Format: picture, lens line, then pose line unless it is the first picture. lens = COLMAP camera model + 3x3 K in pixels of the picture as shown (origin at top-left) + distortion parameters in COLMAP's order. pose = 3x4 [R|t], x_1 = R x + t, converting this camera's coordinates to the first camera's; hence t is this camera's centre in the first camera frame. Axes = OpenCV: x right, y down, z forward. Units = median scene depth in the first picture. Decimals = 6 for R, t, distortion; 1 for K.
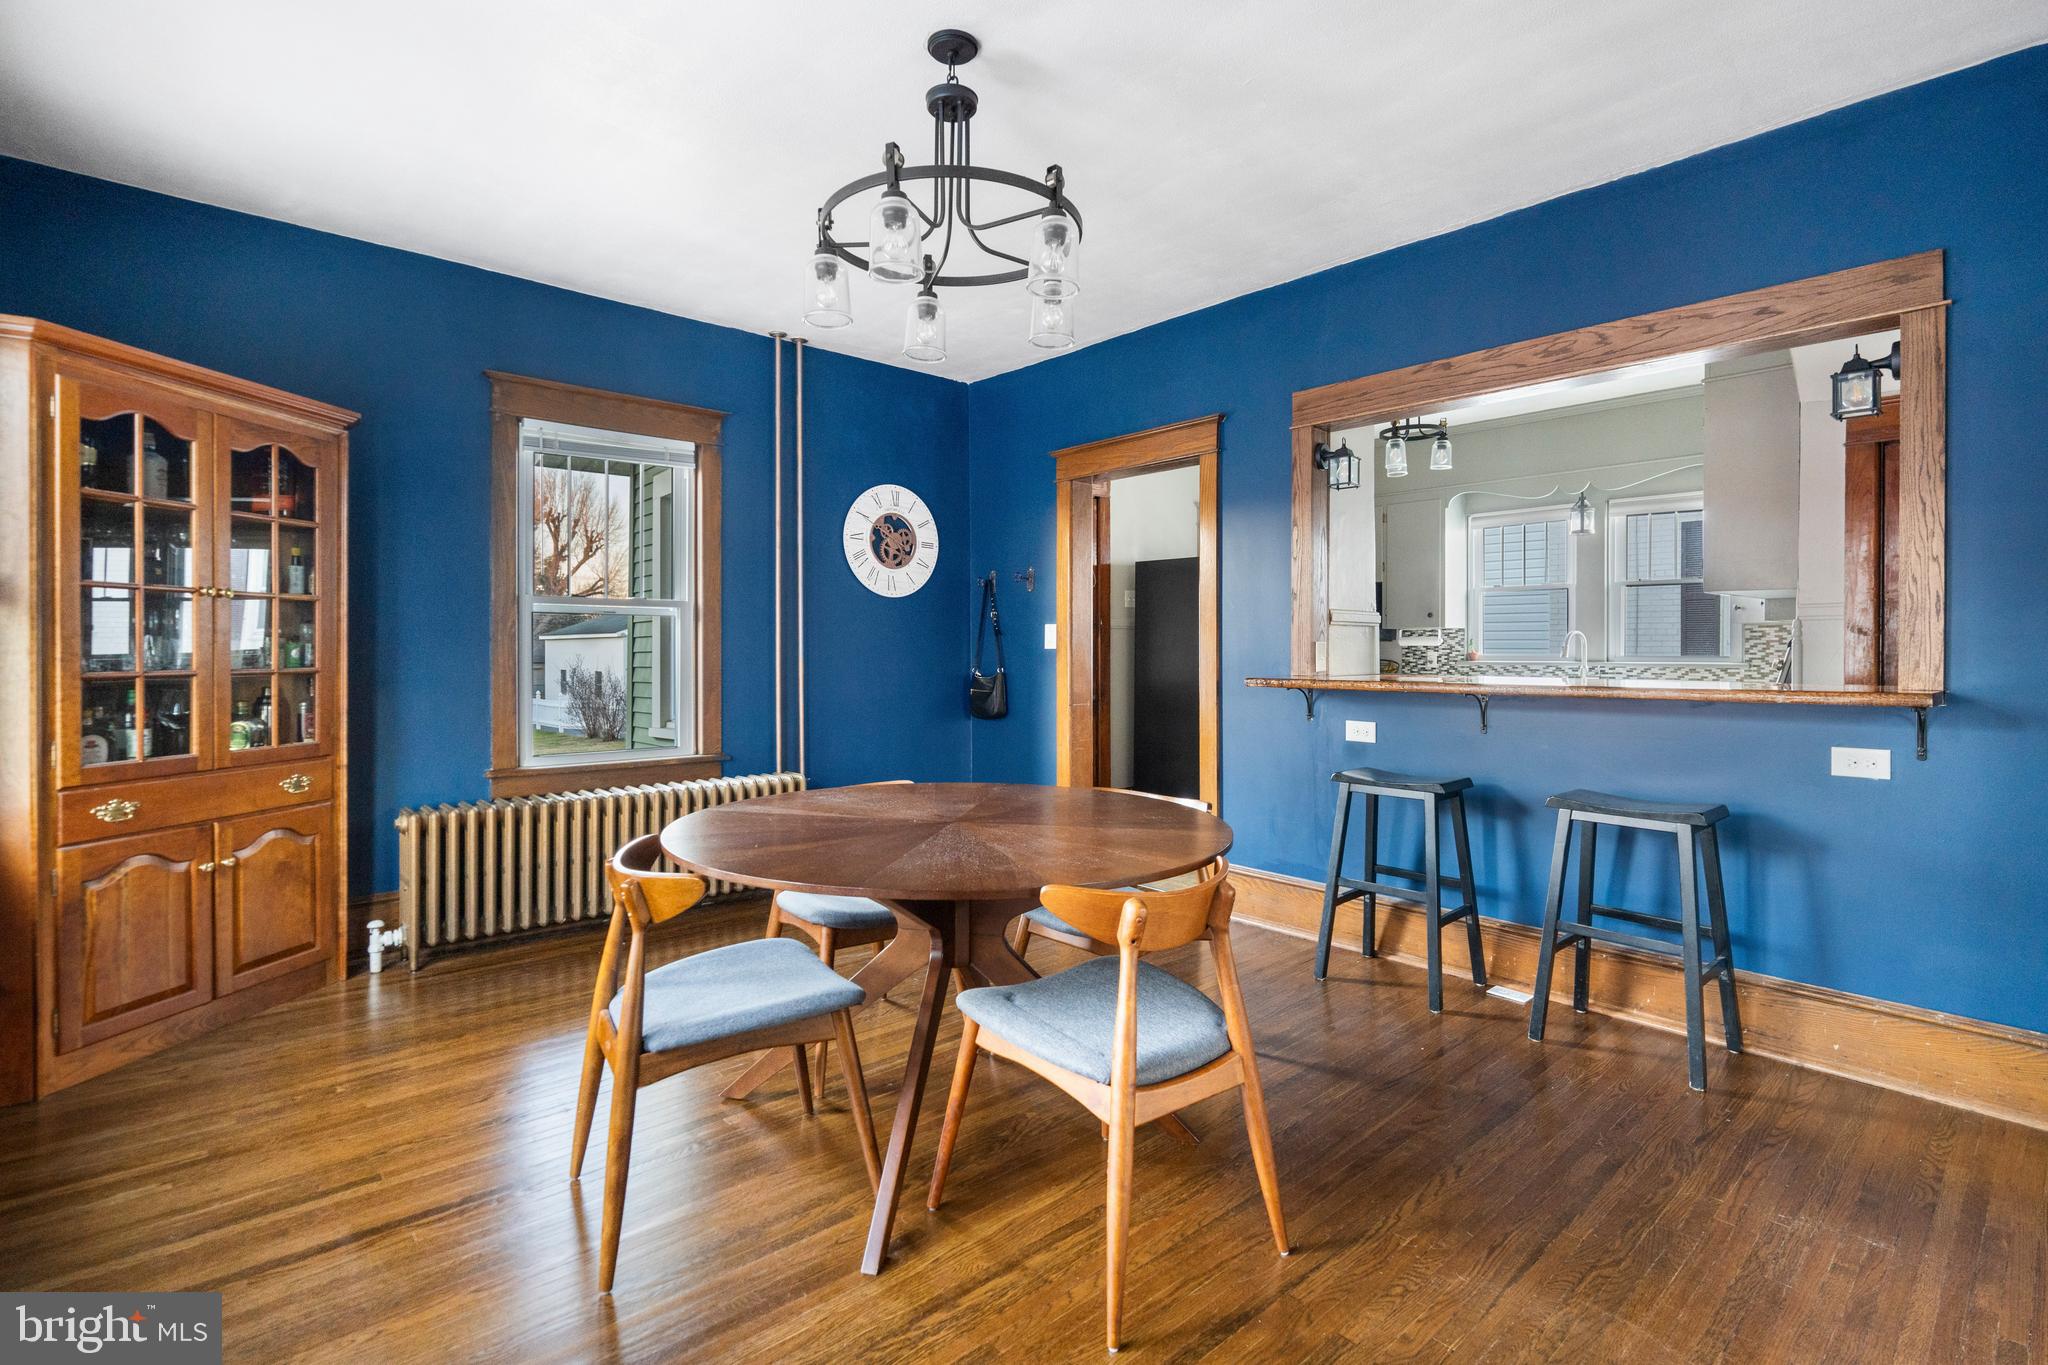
lens RADIAL K [[966.3, 0, 1019.9], [0, 966.3, 661.8], [0, 0, 1]] dist [-0.014235, -0.000379]
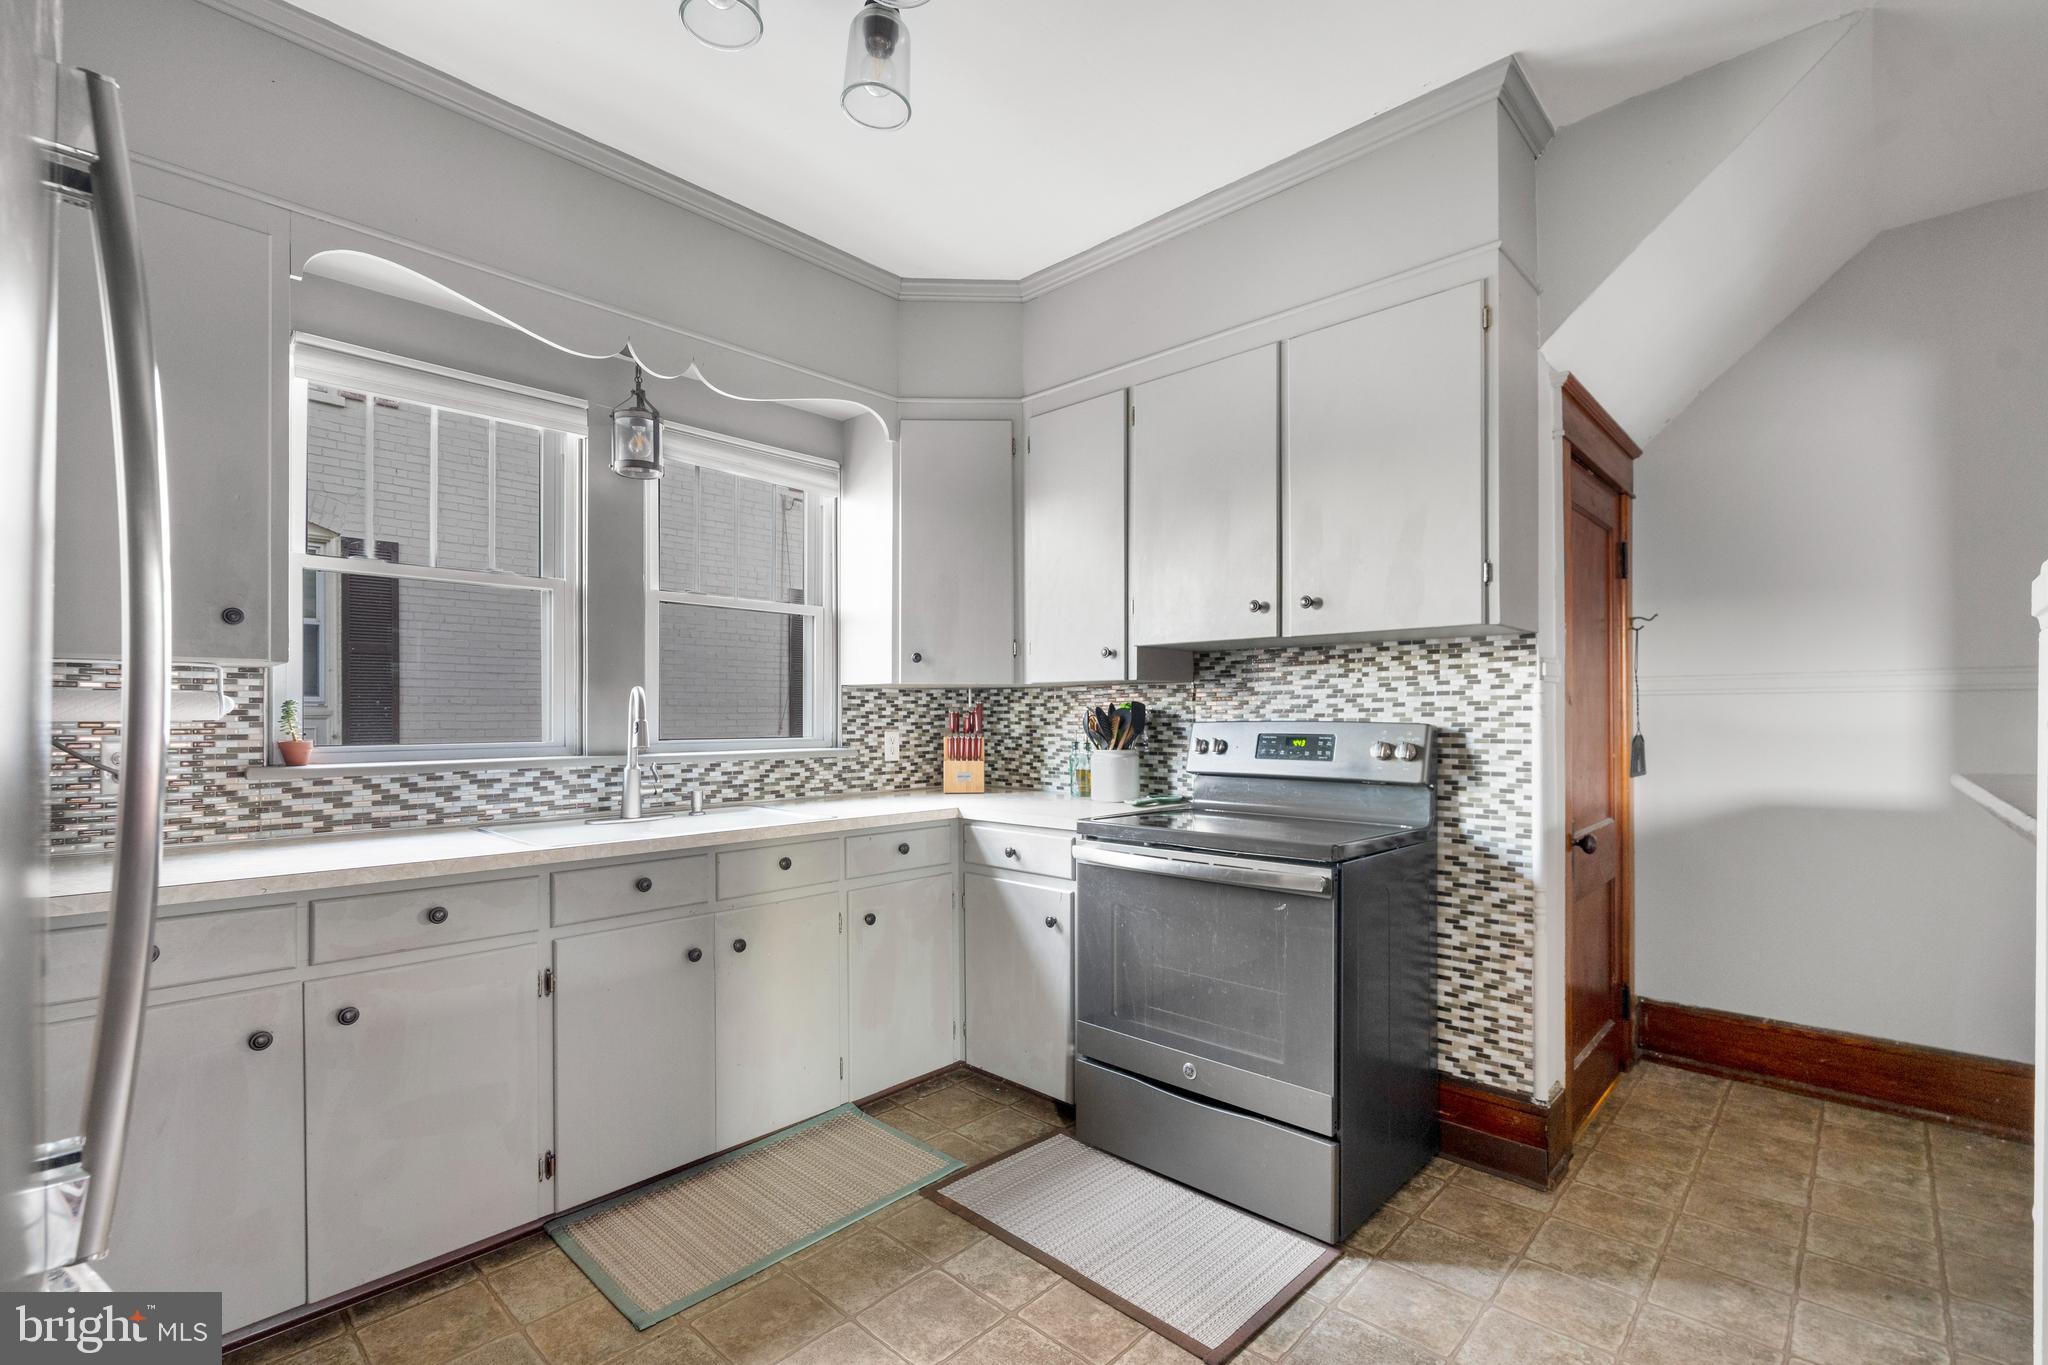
lens RADIAL K [[918.6, 0, 1041.2], [0, 918.6, 719.3], [0, 0, 1]] dist [0.000842, 0.000357]
pose [[-0.104562, -0.006121, 0.994500, 0.133549], [0.011656, 0.999905, 0.007380, -0.018287], [-0.994450, 0.012364, -0.104481, 0.852685]]
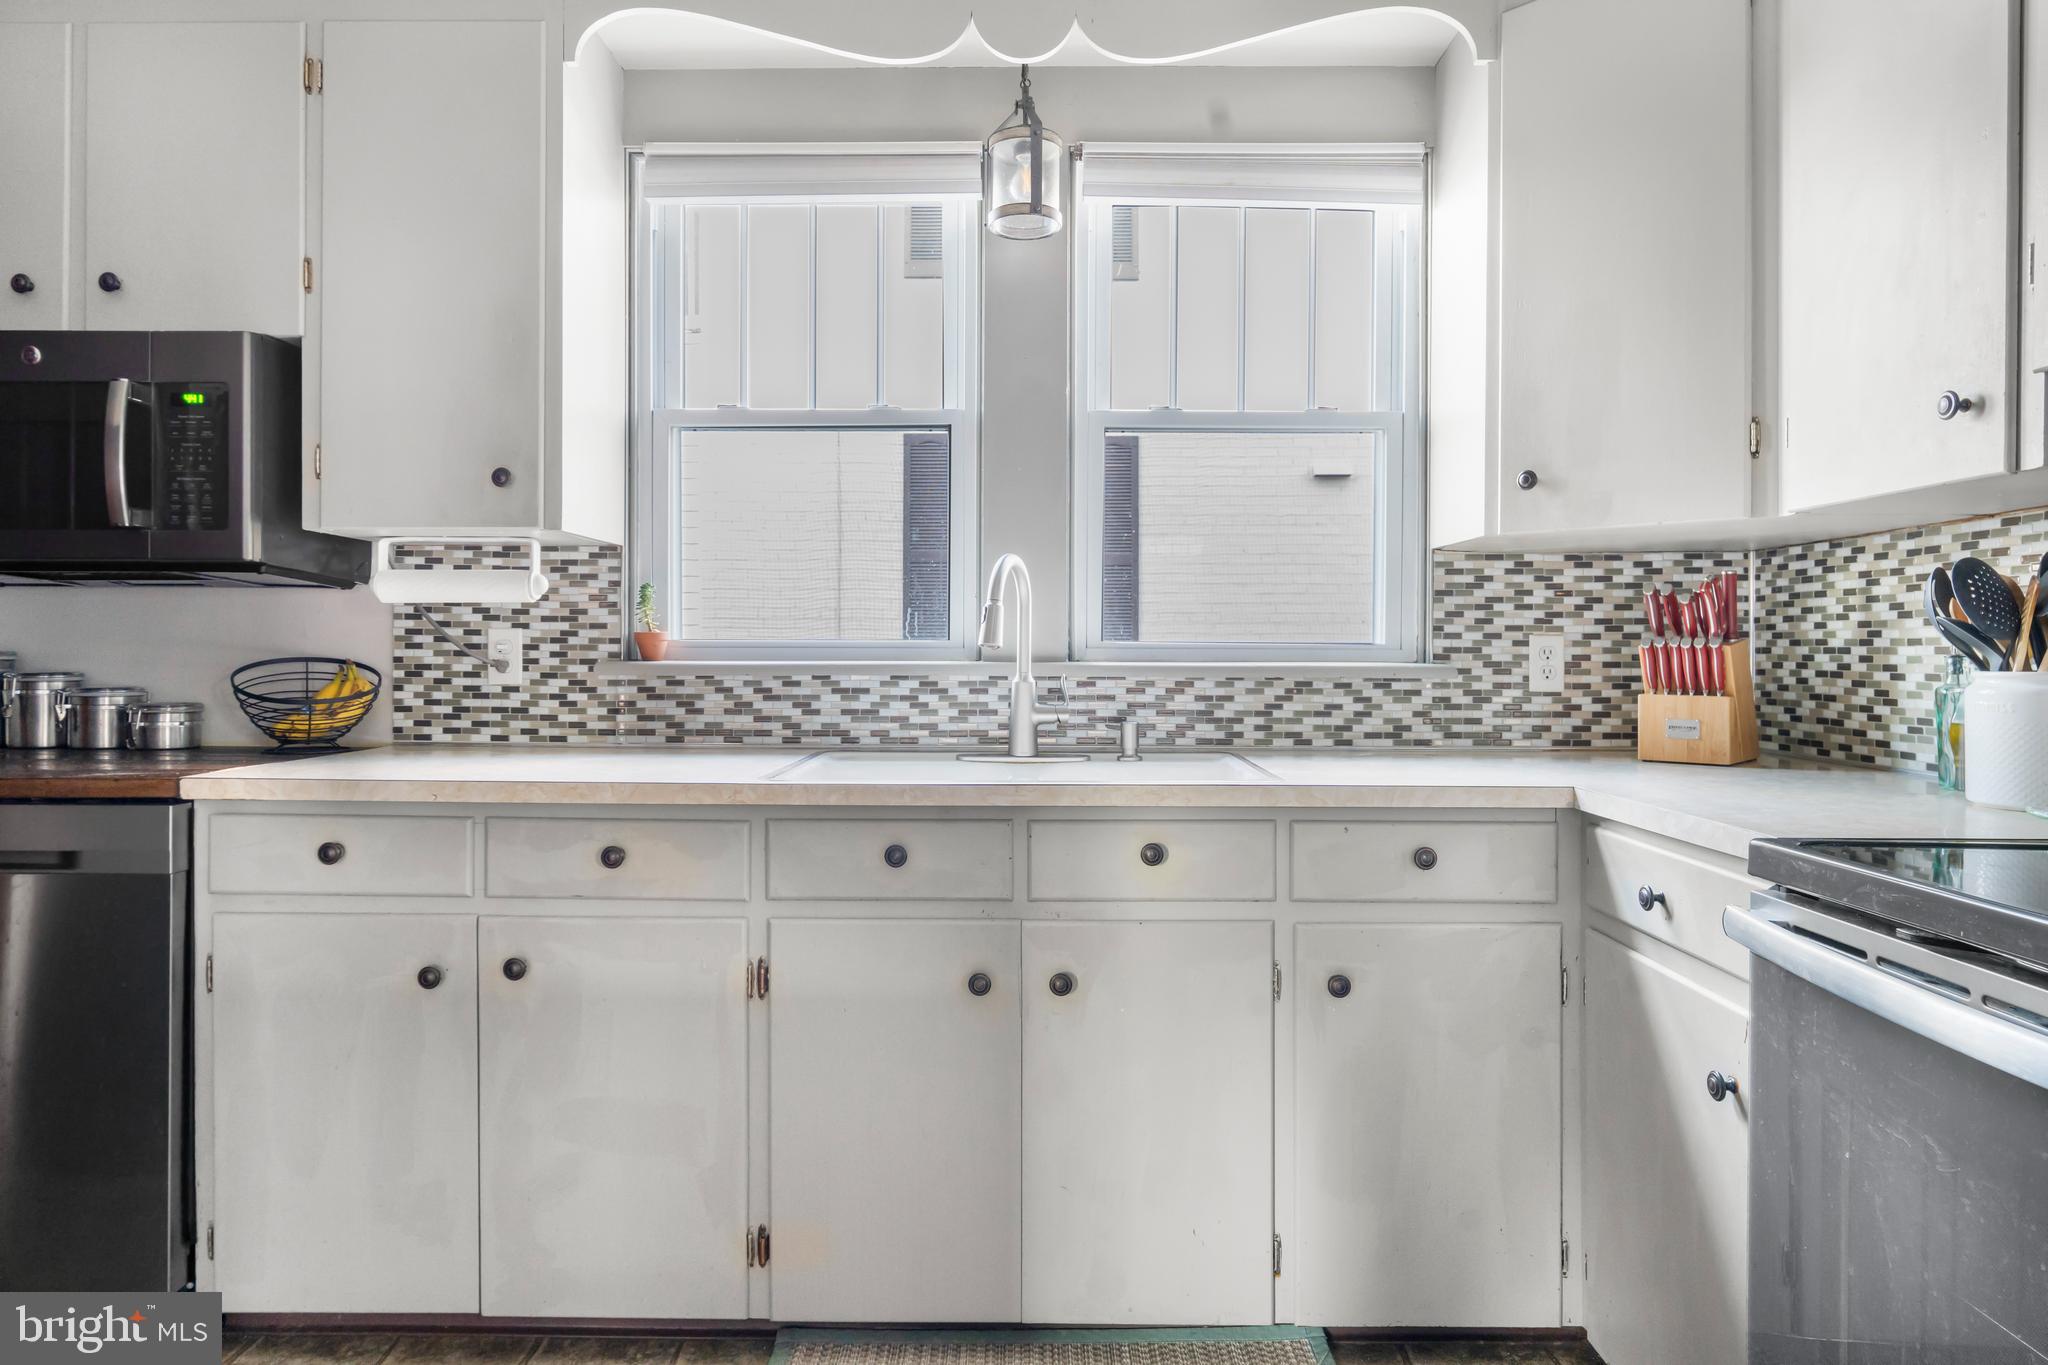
lens RADIAL K [[1213.0, 0, 1030.7], [0, 1213.0, 659.2], [0, 0, 1]] dist [-0.001945, 0.000702]
pose [[0.670962, -0.004534, 0.741478, 0.308157], [0.005874, 0.999982, 0.000799, -0.001152], [-0.741469, 0.003819, 0.670976, 0.744840]]
